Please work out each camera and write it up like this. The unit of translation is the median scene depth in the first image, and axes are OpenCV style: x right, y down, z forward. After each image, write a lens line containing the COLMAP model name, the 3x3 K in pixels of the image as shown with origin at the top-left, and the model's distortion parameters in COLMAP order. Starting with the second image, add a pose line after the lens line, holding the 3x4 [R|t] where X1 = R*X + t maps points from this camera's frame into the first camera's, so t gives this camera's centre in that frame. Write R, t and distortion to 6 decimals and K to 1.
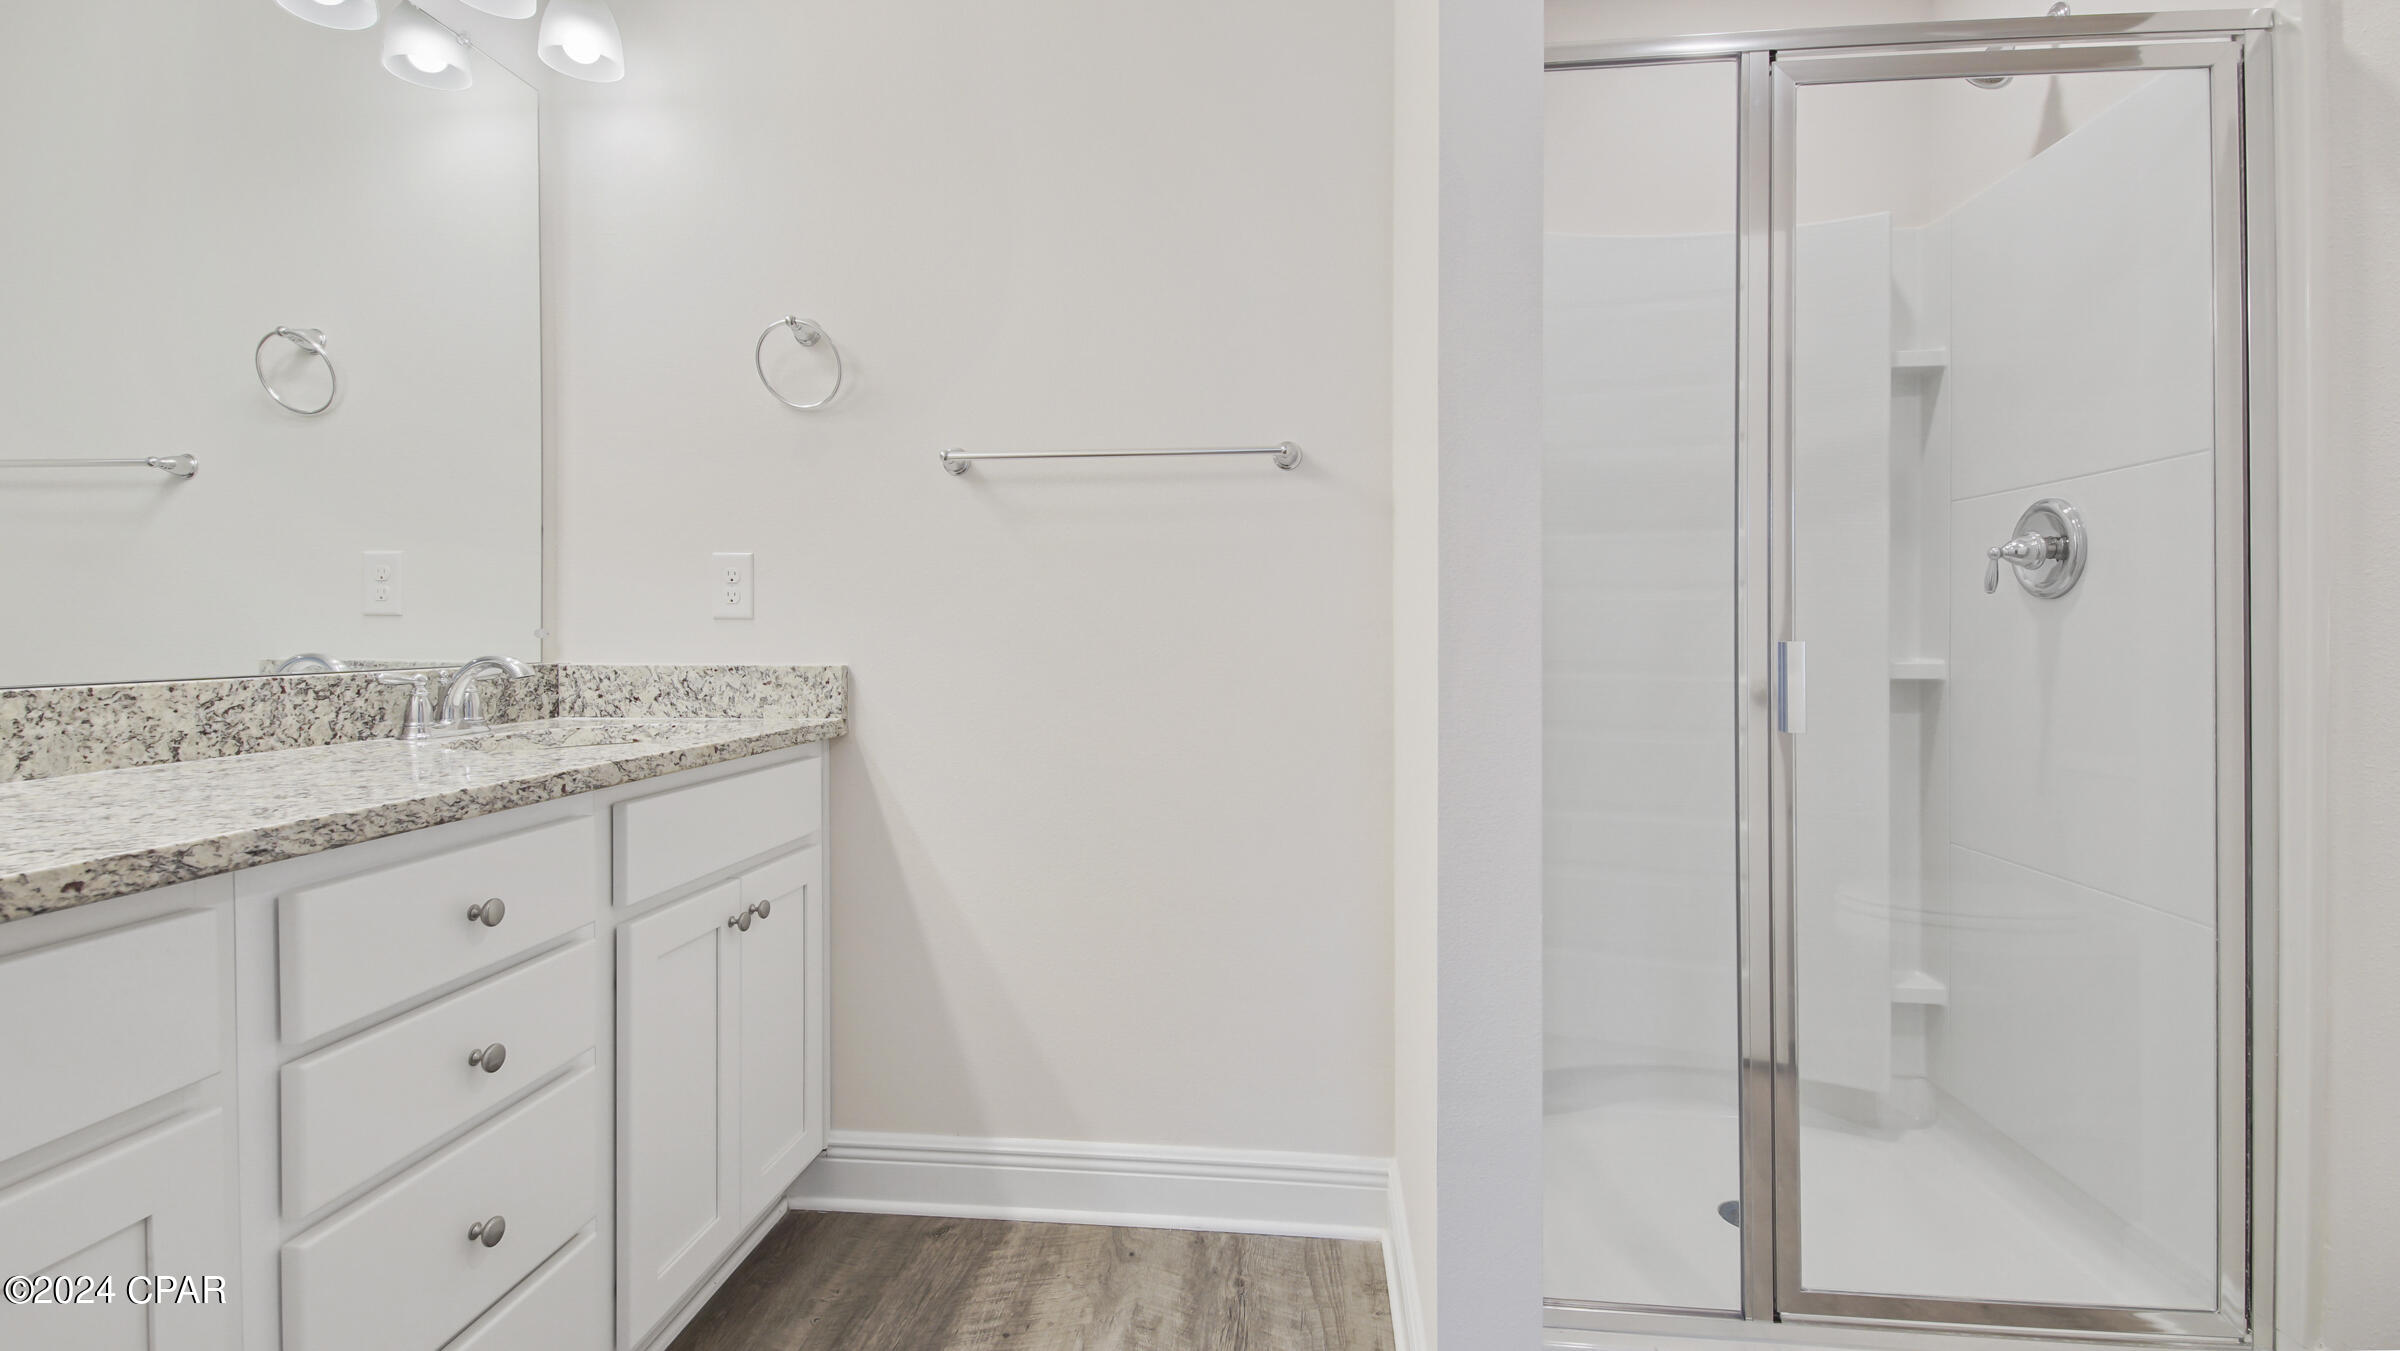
lens RADIAL K [[1080.4, 0, 1191.4], [0, 1080.4, 627.6], [0, 0, 1]] dist [0.024744, -0.011133]
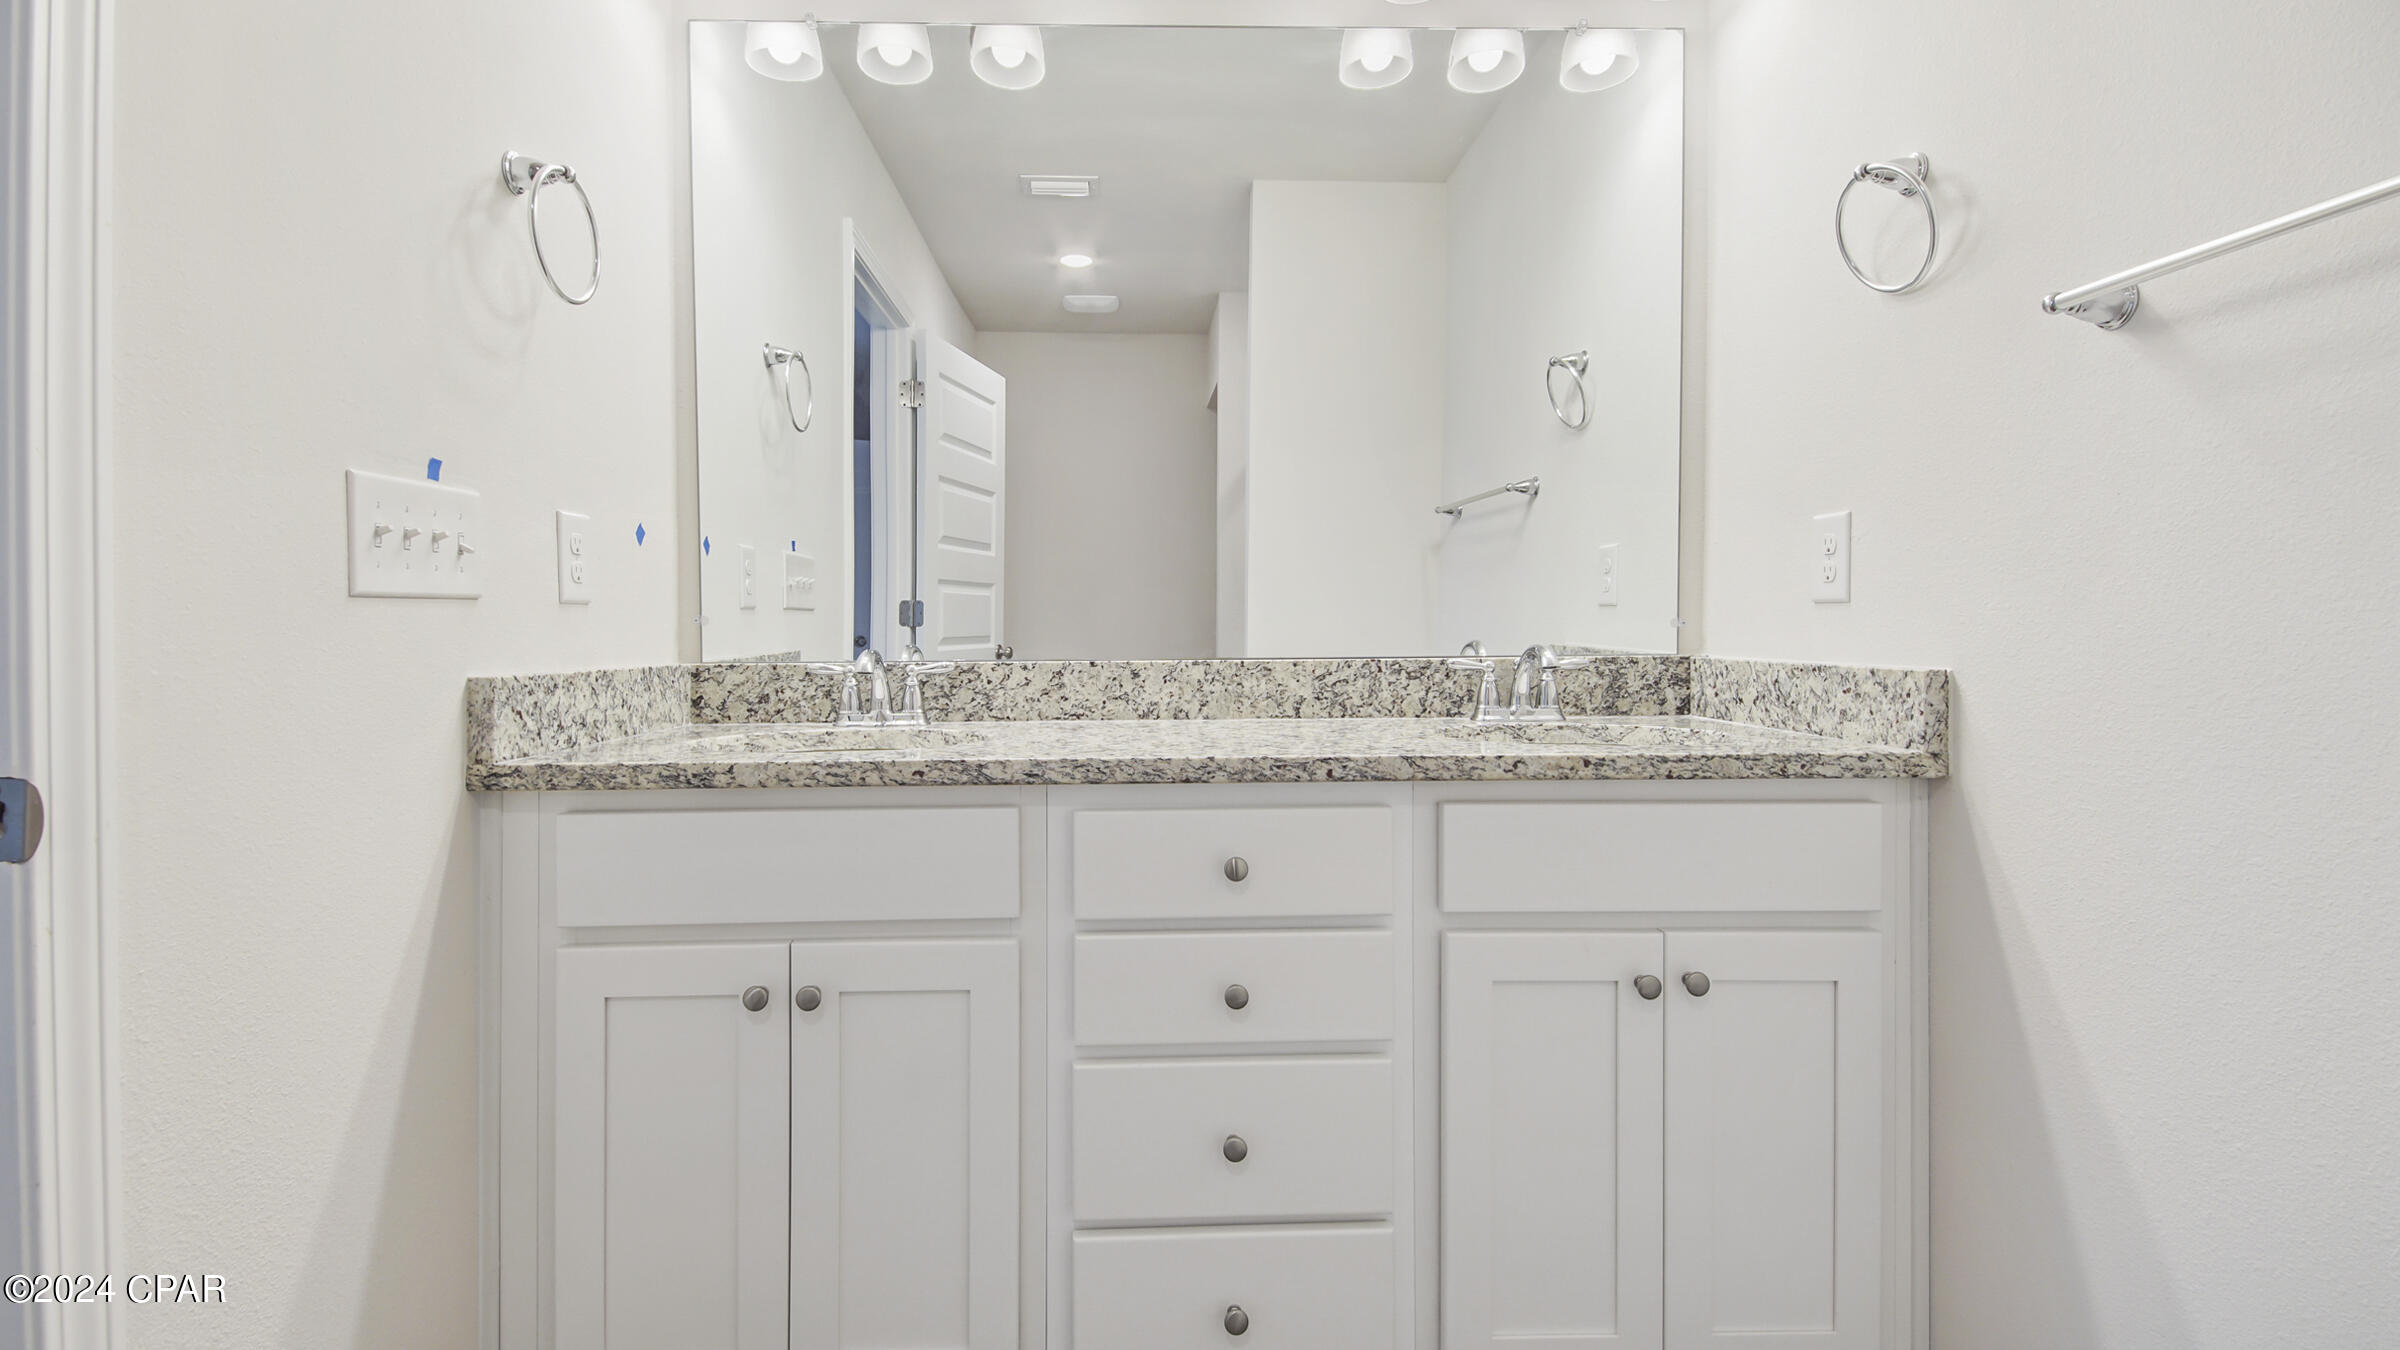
lens RADIAL K [[1080.4, 0, 1150.6], [0, 1080.4, 639.0], [0, 0, 1]] dist [0.024744, -0.011133]
pose [[0.122415, 0.011060, -0.992417, 0.336834], [0.008582, 0.999889, 0.012202, 0.005105], [0.992442, -0.010010, 0.122307, 0.567166]]
